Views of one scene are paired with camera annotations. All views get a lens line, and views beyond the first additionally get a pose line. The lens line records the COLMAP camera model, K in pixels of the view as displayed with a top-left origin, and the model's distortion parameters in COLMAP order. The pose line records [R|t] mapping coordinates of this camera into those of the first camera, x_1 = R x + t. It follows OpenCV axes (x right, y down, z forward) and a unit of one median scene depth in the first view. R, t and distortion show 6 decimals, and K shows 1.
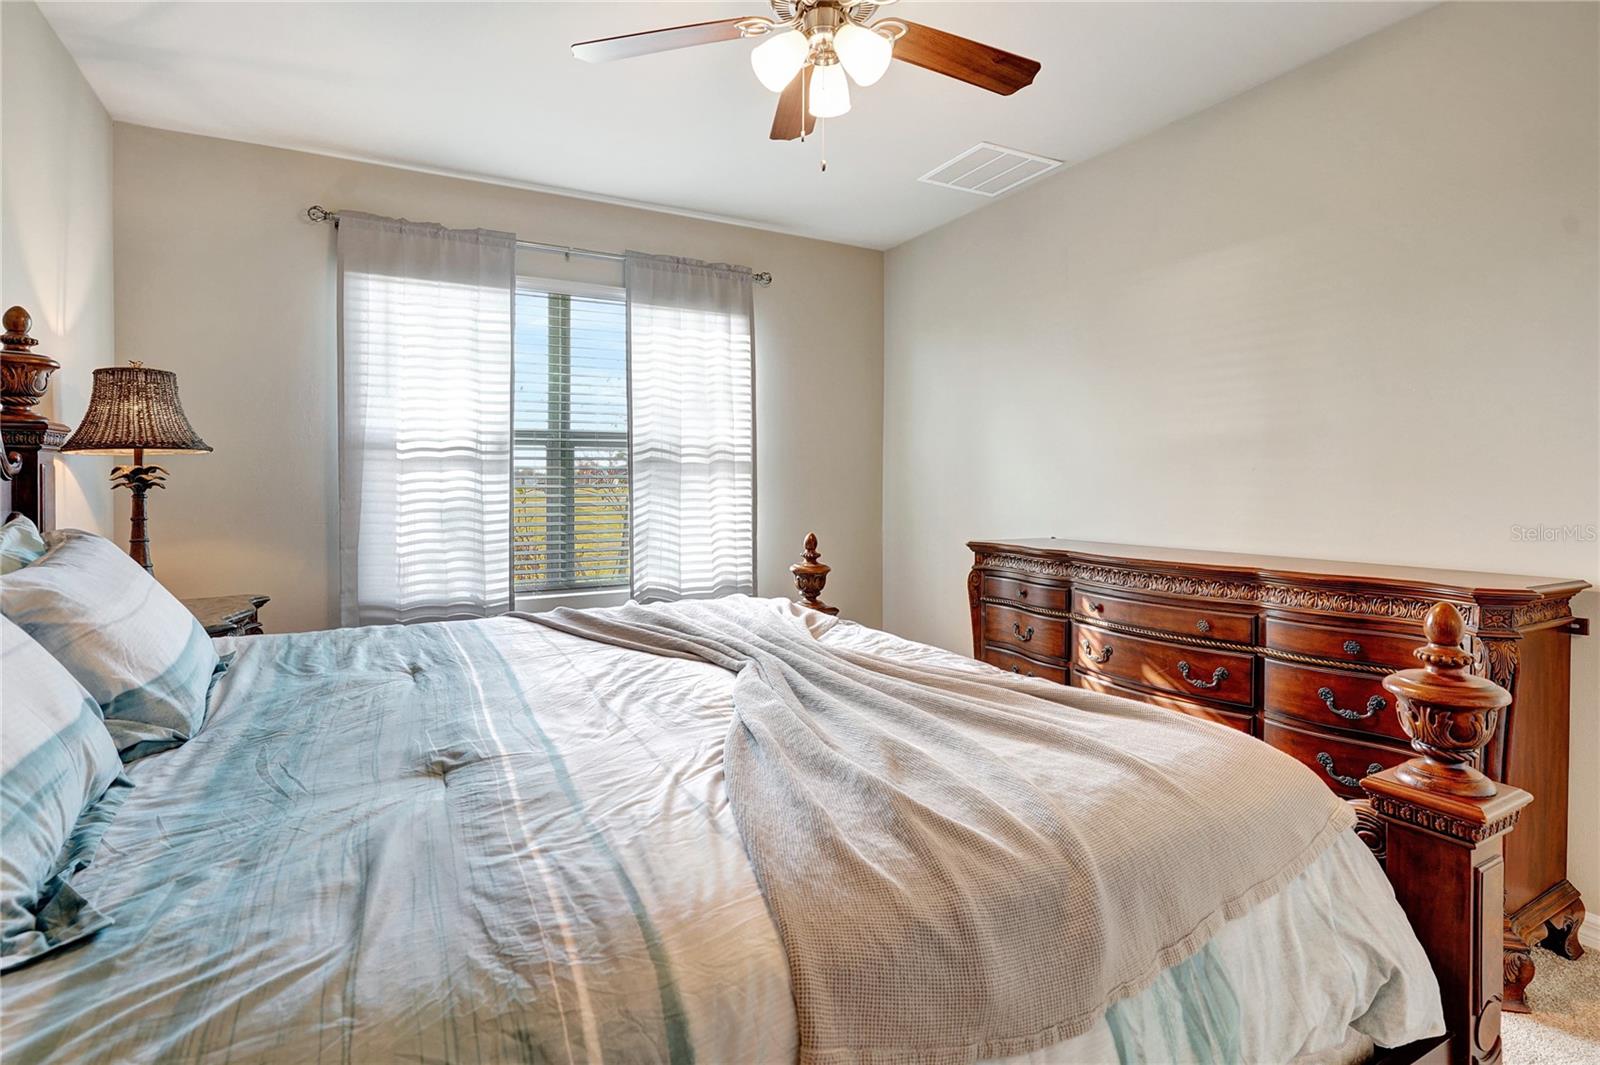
lens RADIAL K [[792.4, 0, 779.1], [0, 792.4, 478.1], [0, 0, 1]] dist [-0.007288, 0.000304]
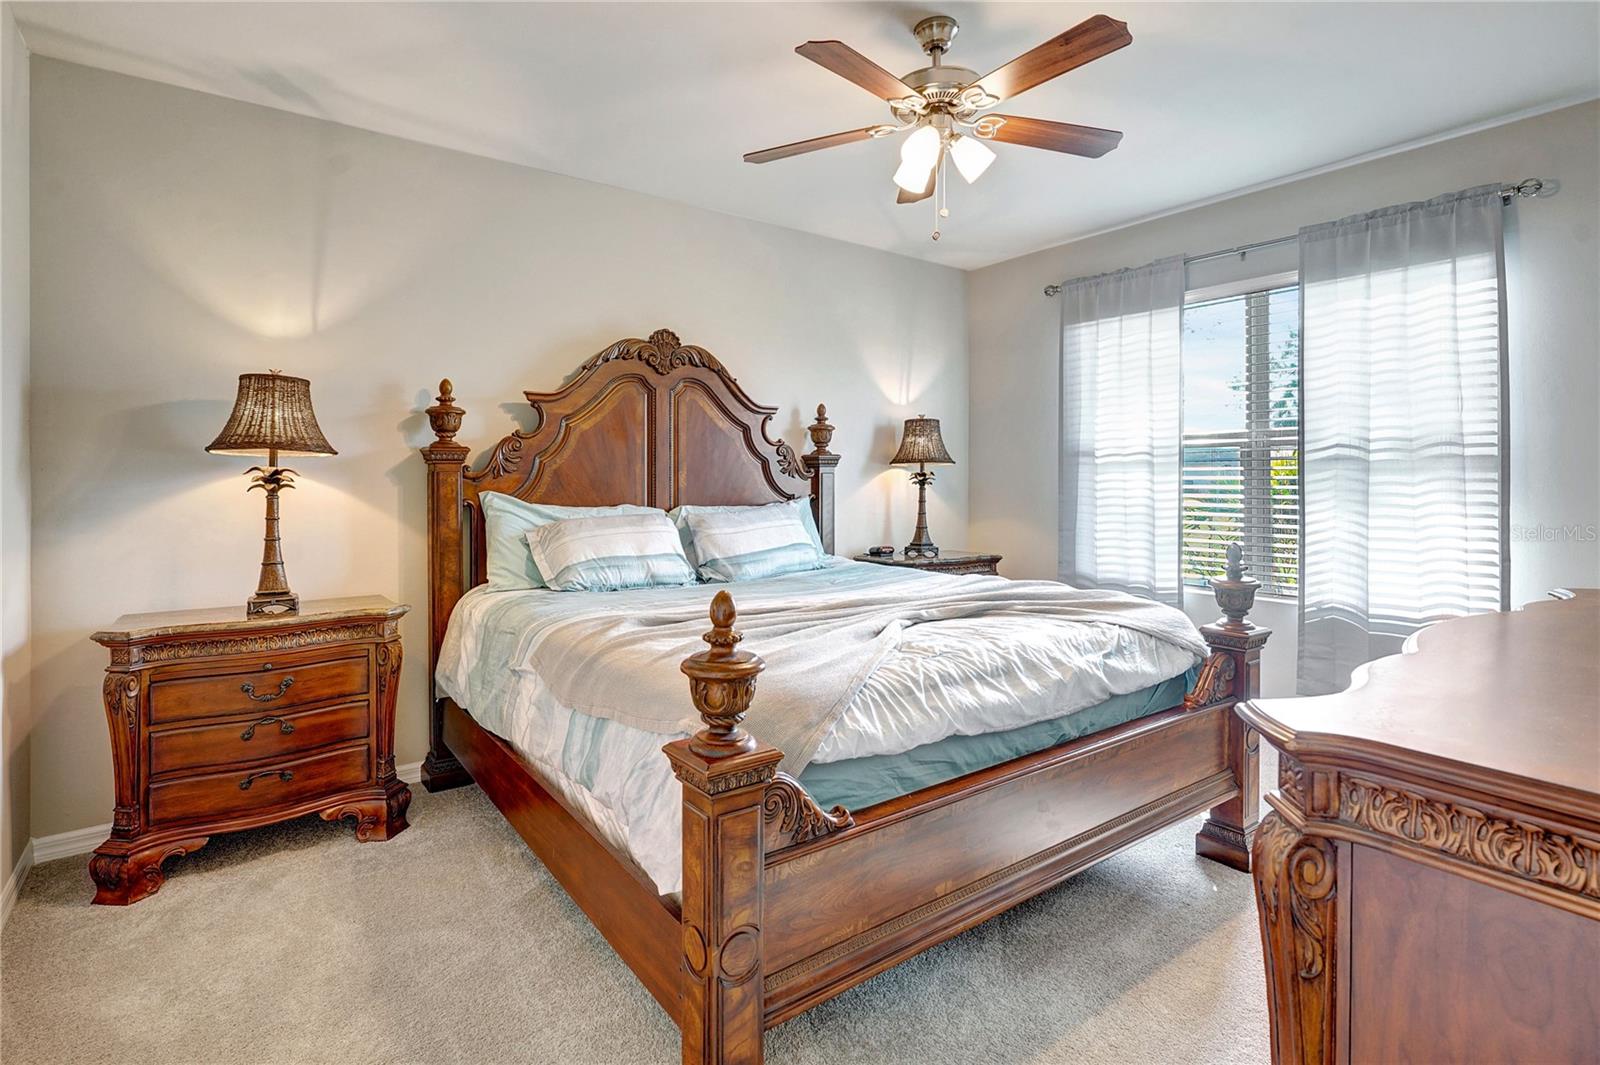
lens RADIAL K [[792.4, 0, 779.1], [0, 792.4, 478.1], [0, 0, 1]] dist [-0.007288, 0.000304]
pose [[0.127872, 0.001012, -0.991790, 0.628783], [0.002606, 0.999996, 0.001357, -0.003474], [0.991787, -0.002758, 0.127869, 0.290719]]
